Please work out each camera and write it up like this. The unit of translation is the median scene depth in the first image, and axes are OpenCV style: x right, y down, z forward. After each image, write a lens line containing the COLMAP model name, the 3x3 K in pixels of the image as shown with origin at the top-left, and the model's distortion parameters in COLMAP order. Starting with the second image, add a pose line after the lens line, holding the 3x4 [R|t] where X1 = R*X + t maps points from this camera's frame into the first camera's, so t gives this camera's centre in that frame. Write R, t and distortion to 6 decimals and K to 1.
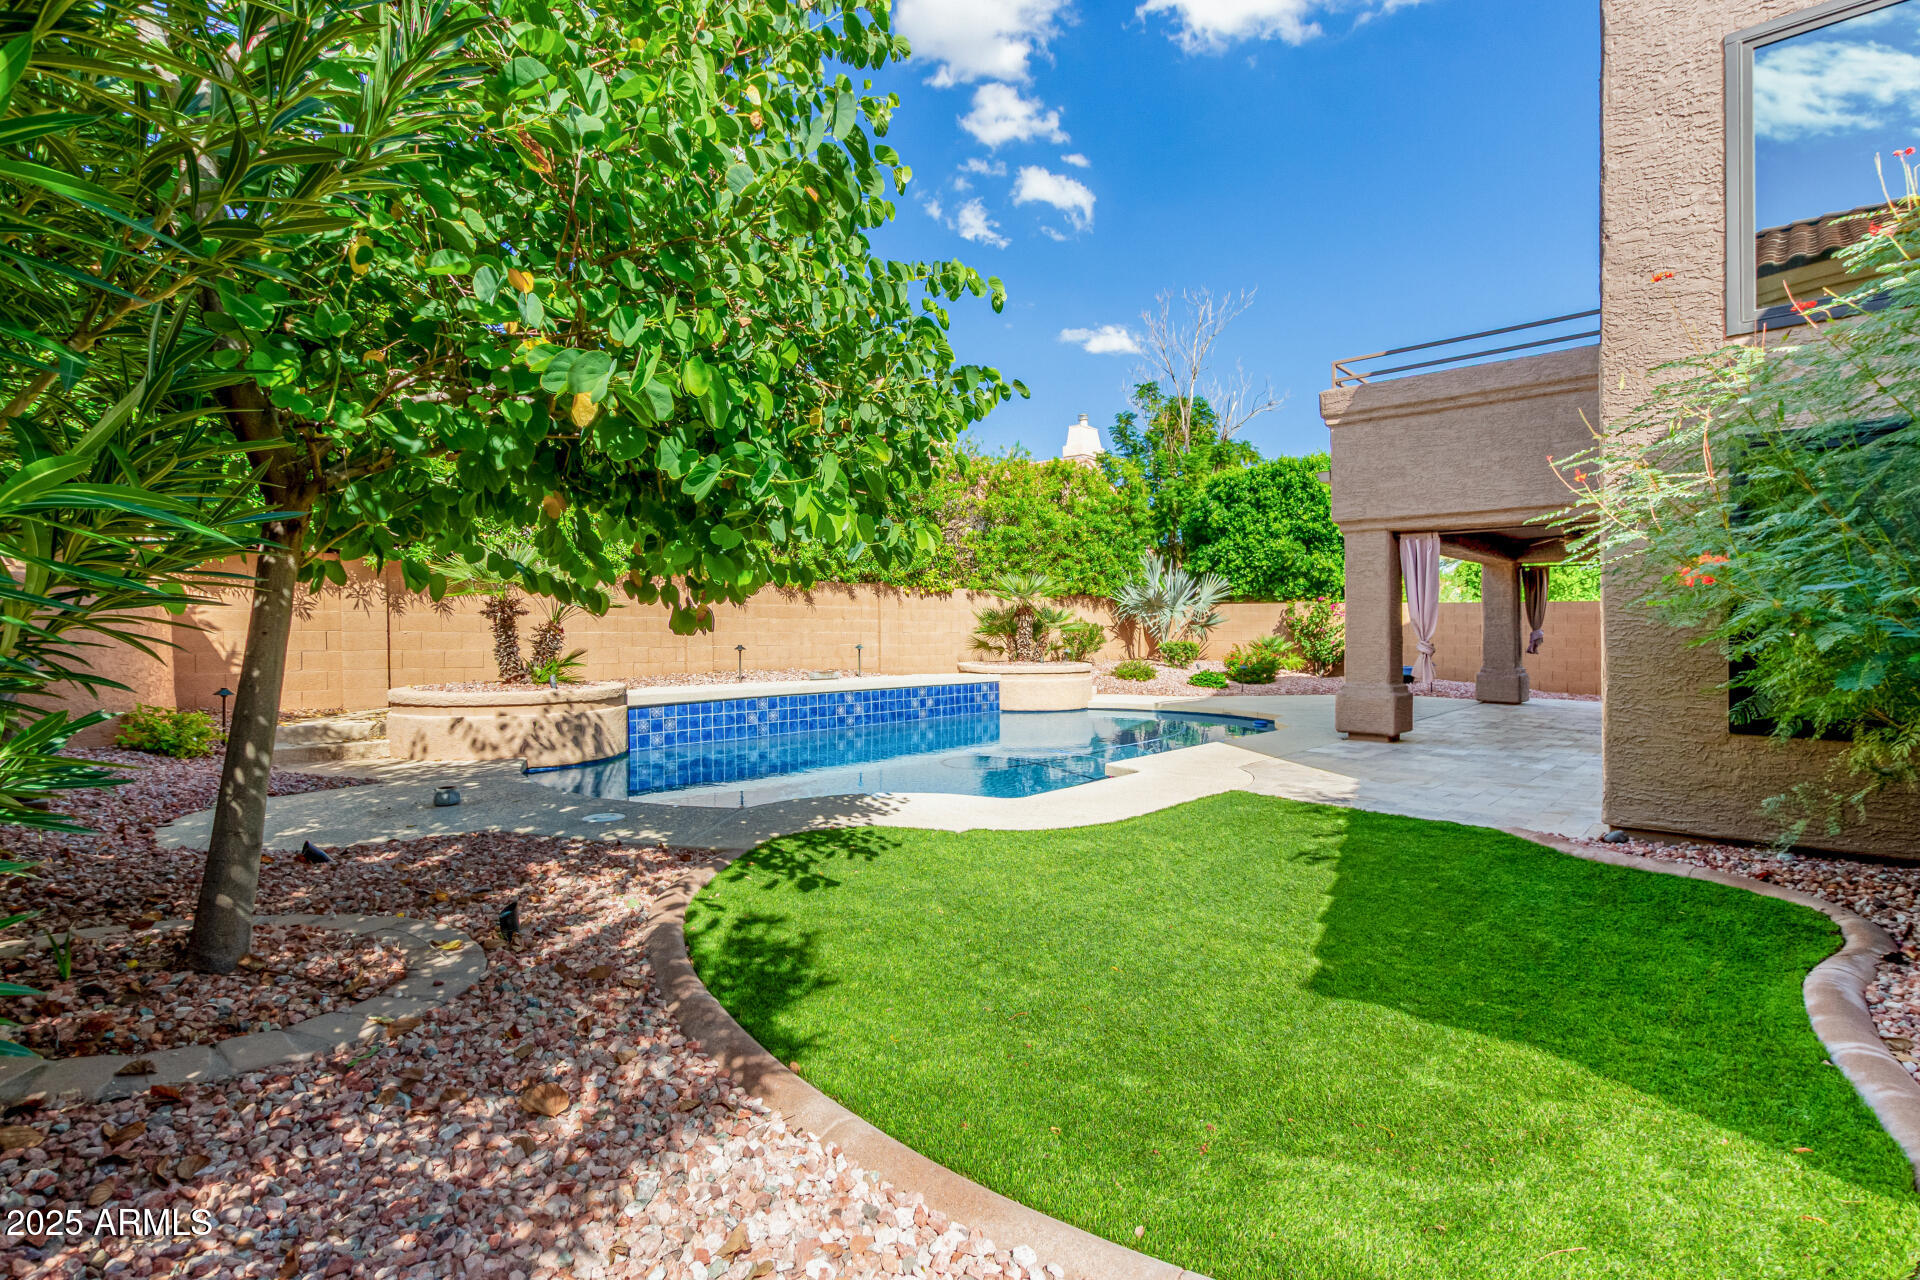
lens RADIAL K [[897.5, 0, 962.4], [0, 897.5, 634.0], [0, 0, 1]] dist [0.011496, -0.001446]
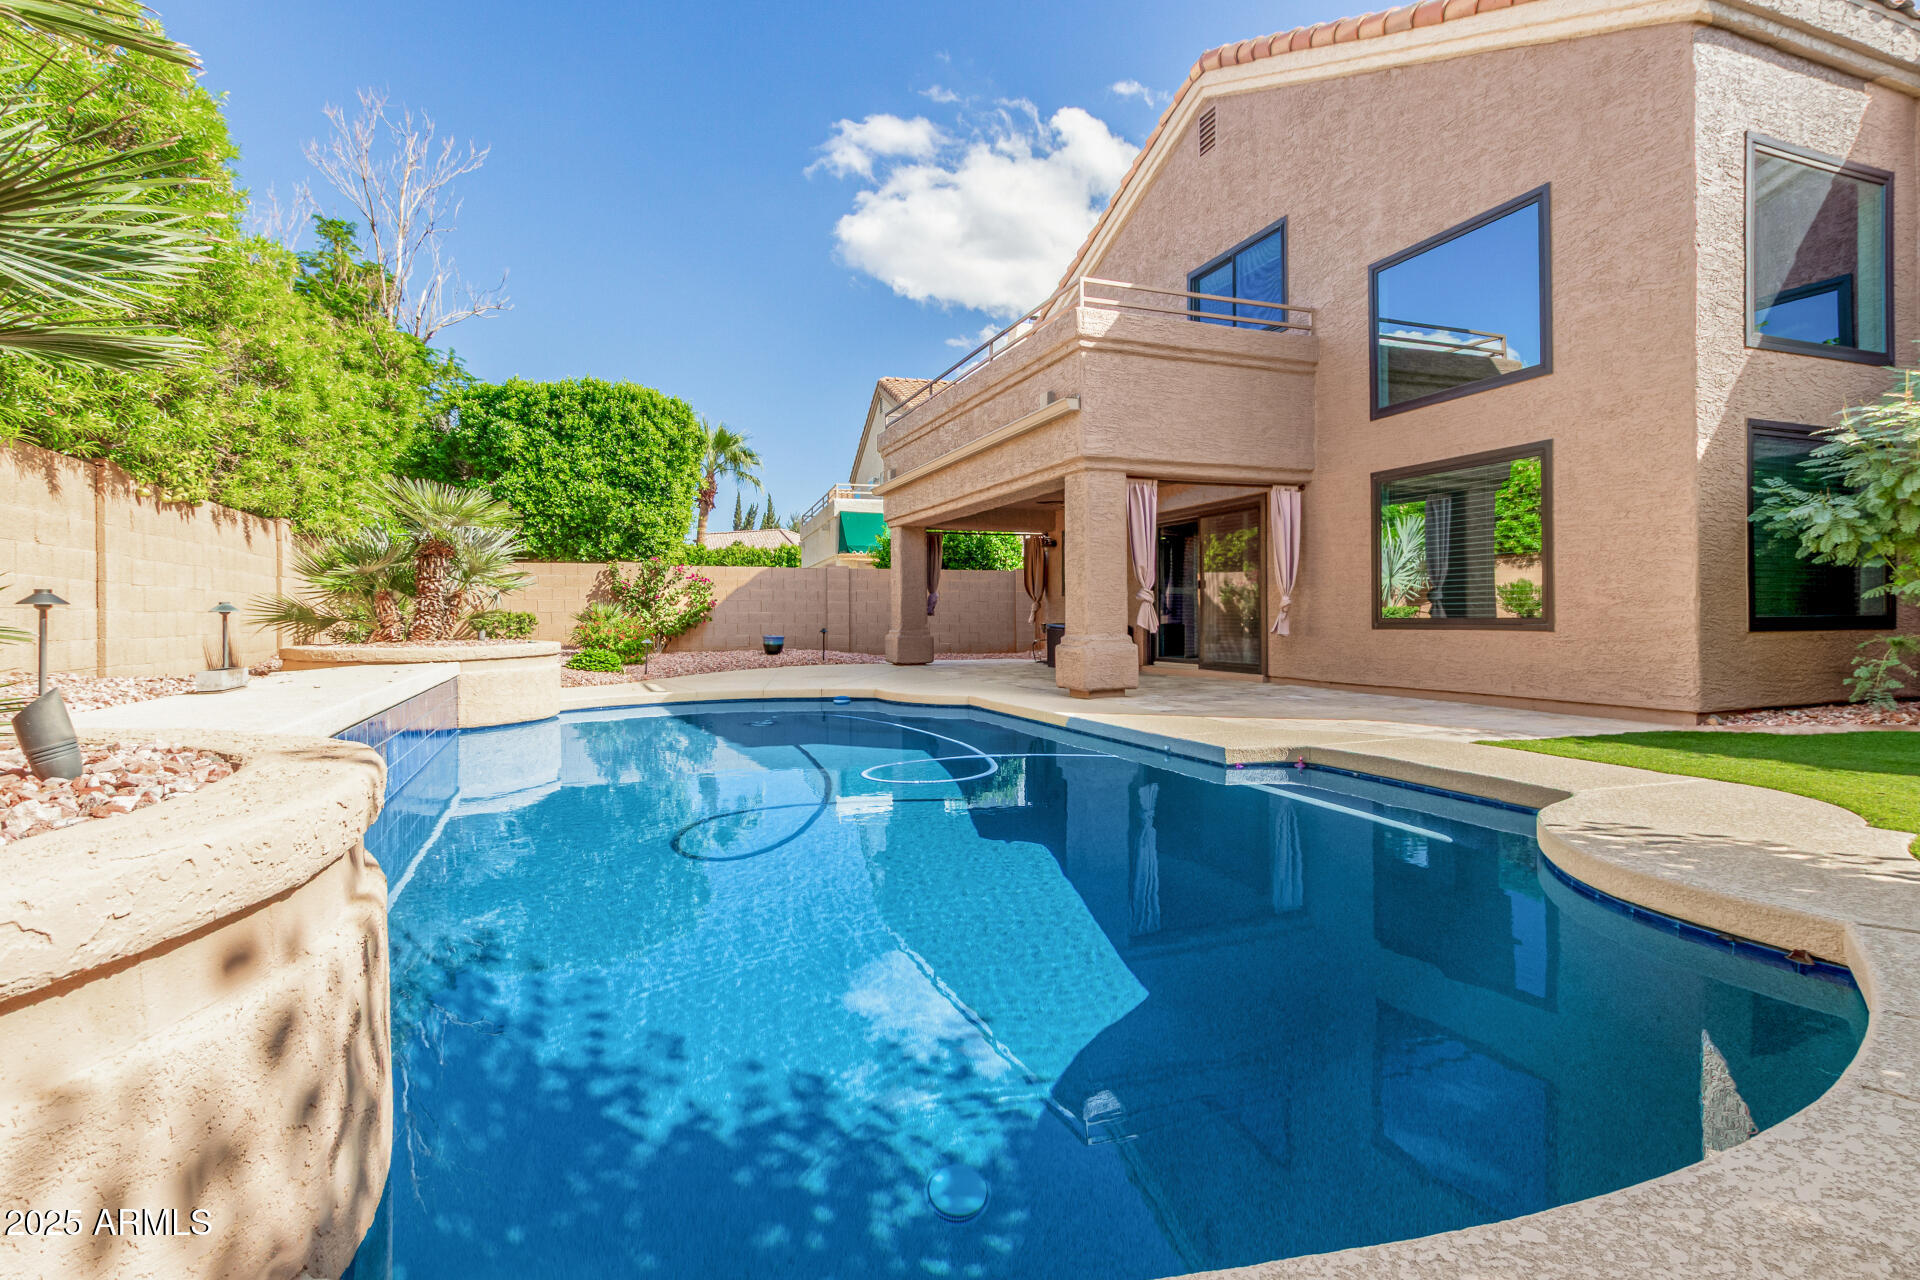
lens RADIAL K [[930.9, 0, 951.8], [0, 930.9, 607.3], [0, 0, 1]] dist [0.012026, 0.000362]
pose [[0.438895, -0.000776, 0.898538, -0.280180], [0.017548, 0.999816, -0.007707, 0.018244], [-0.898367, 0.019150, 0.438828, 0.418822]]
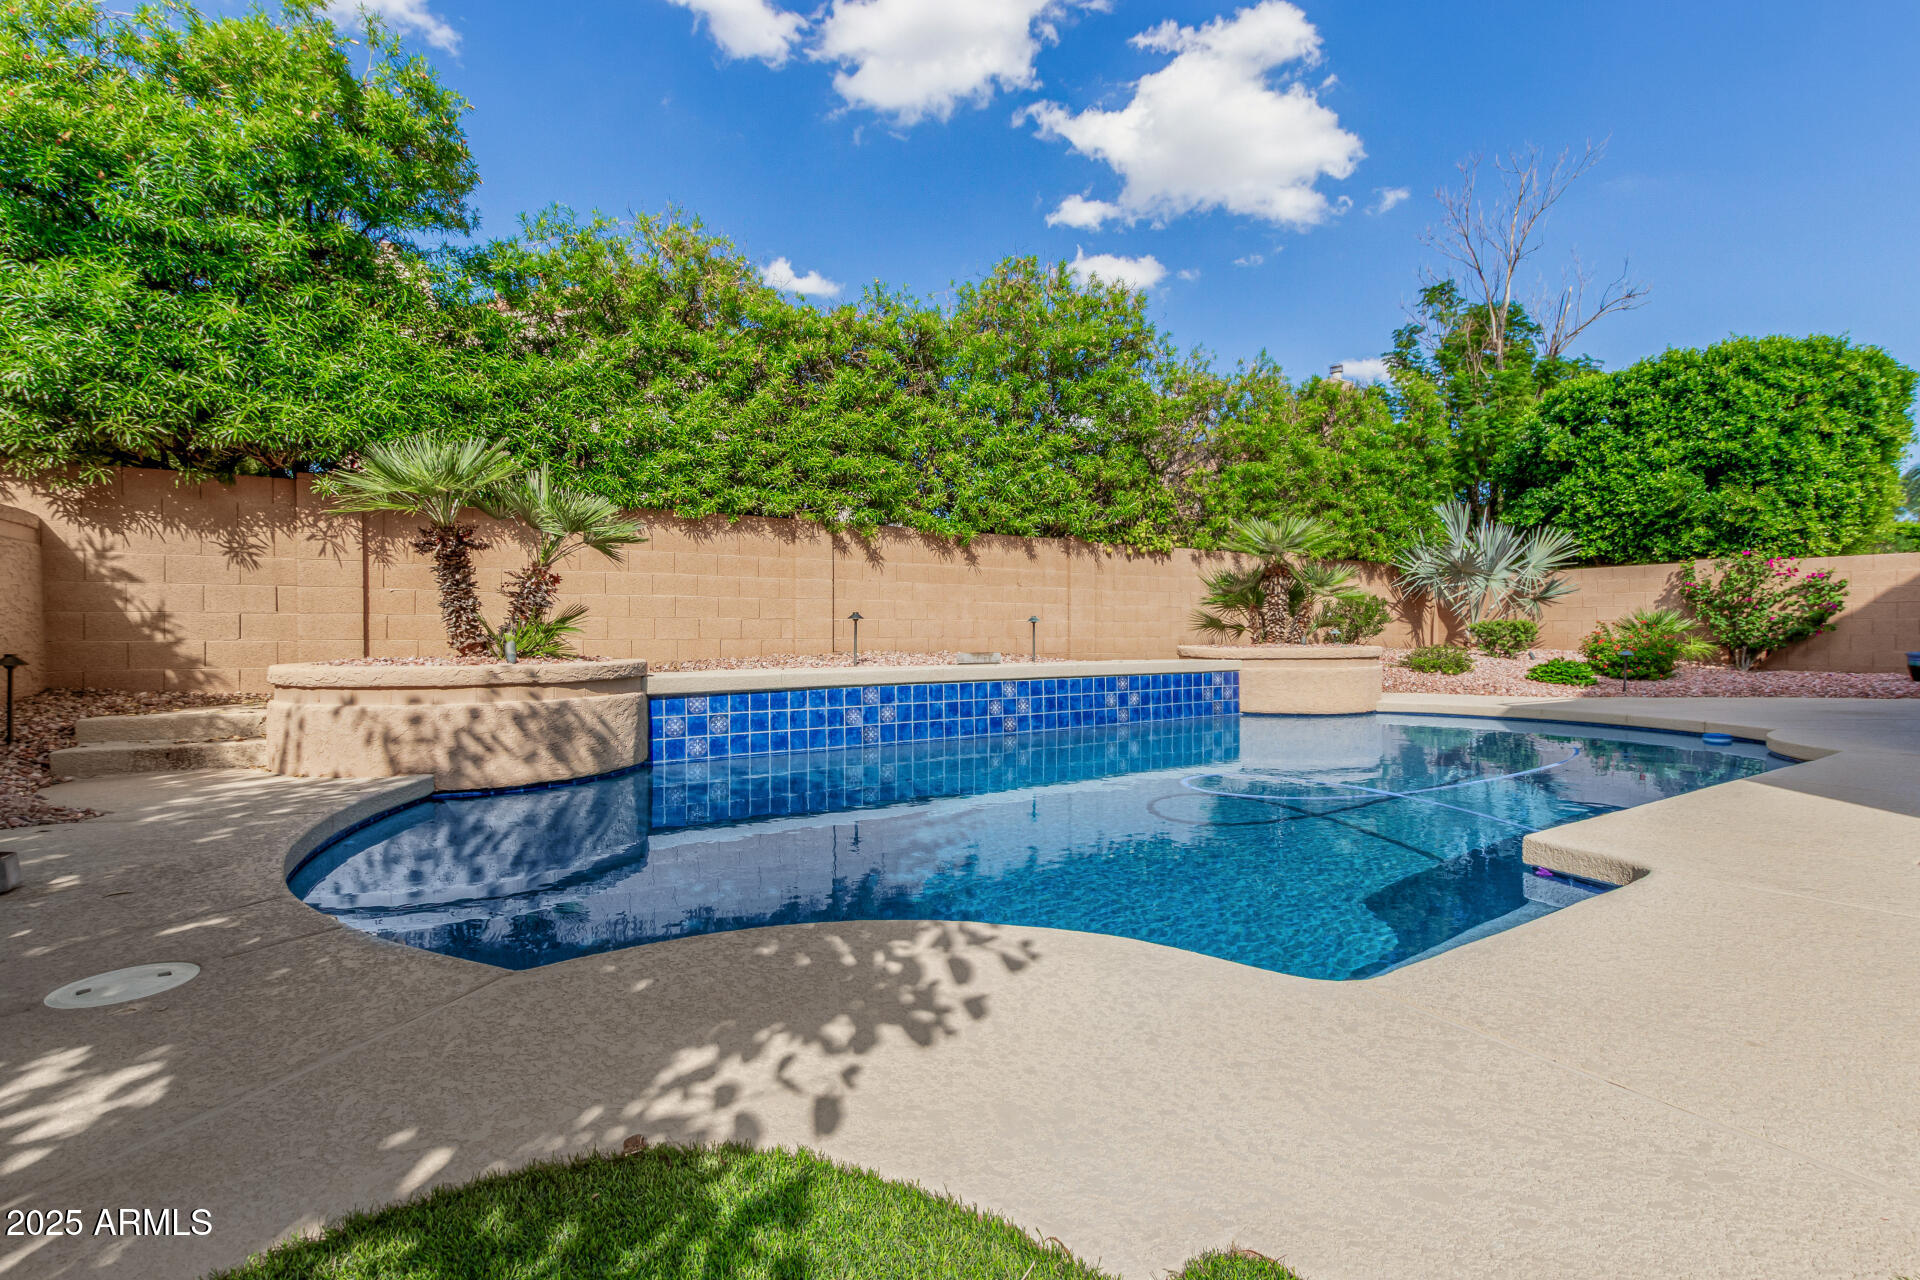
lens RADIAL K [[876.9, 0, 958.3], [0, 876.9, 648.6], [0, 0, 1]] dist [-0.000764, -0.001689]
pose [[0.966947, 0.001644, -0.254972, 0.003322], [0.002336, 0.999880, 0.015306, 0.021324], [0.254966, -0.015396, 0.966827, 0.250322]]
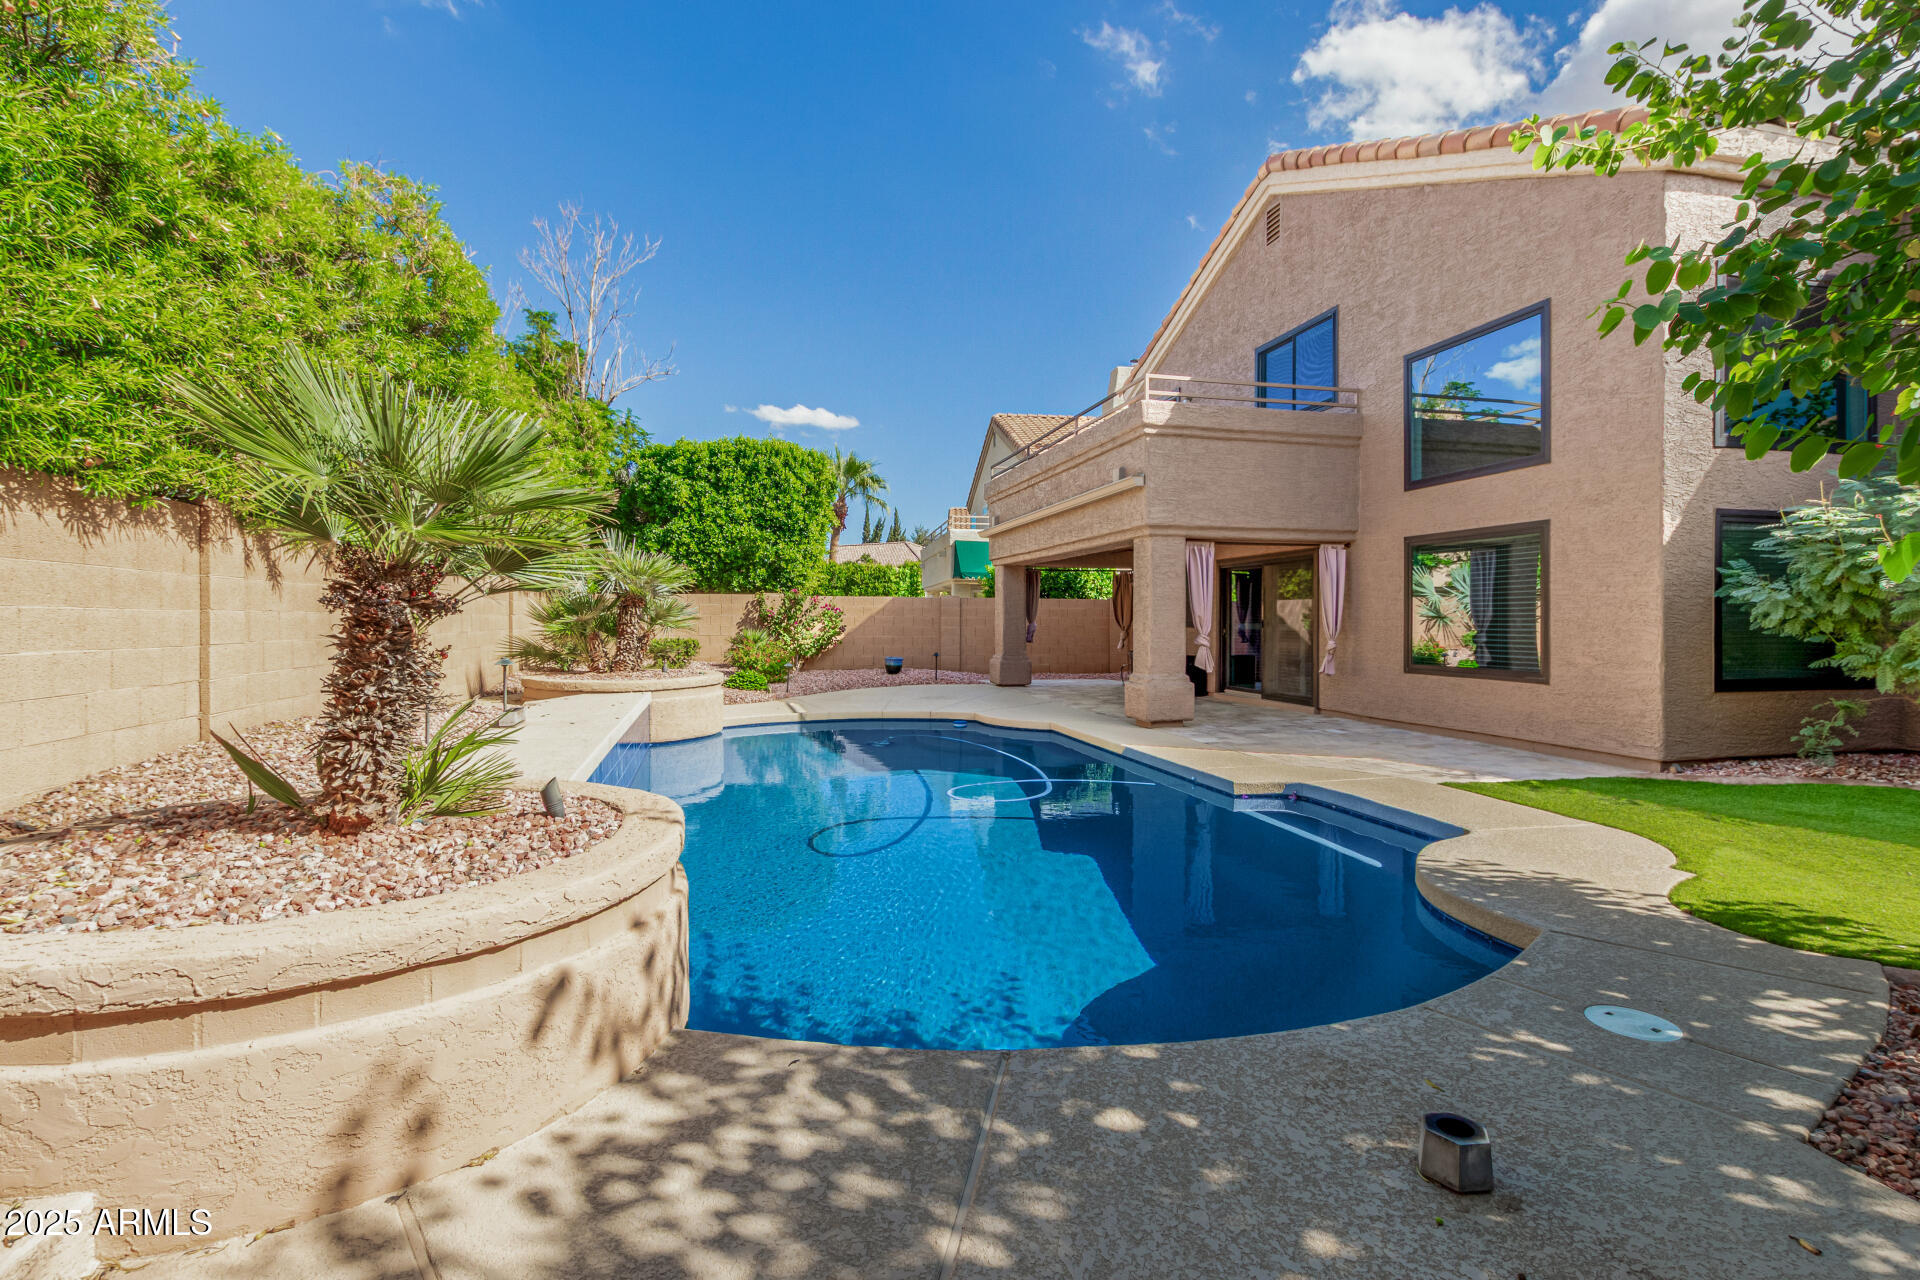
lens RADIAL K [[897.5, 0, 963.8], [0, 897.5, 625.3], [0, 0, 1]] dist [0.011496, -0.001446]
pose [[0.542343, -0.011137, 0.840083, -0.350744], [0.008059, 0.999935, 0.008054, -0.009315], [-0.840118, 0.002403, 0.542398, 0.355634]]
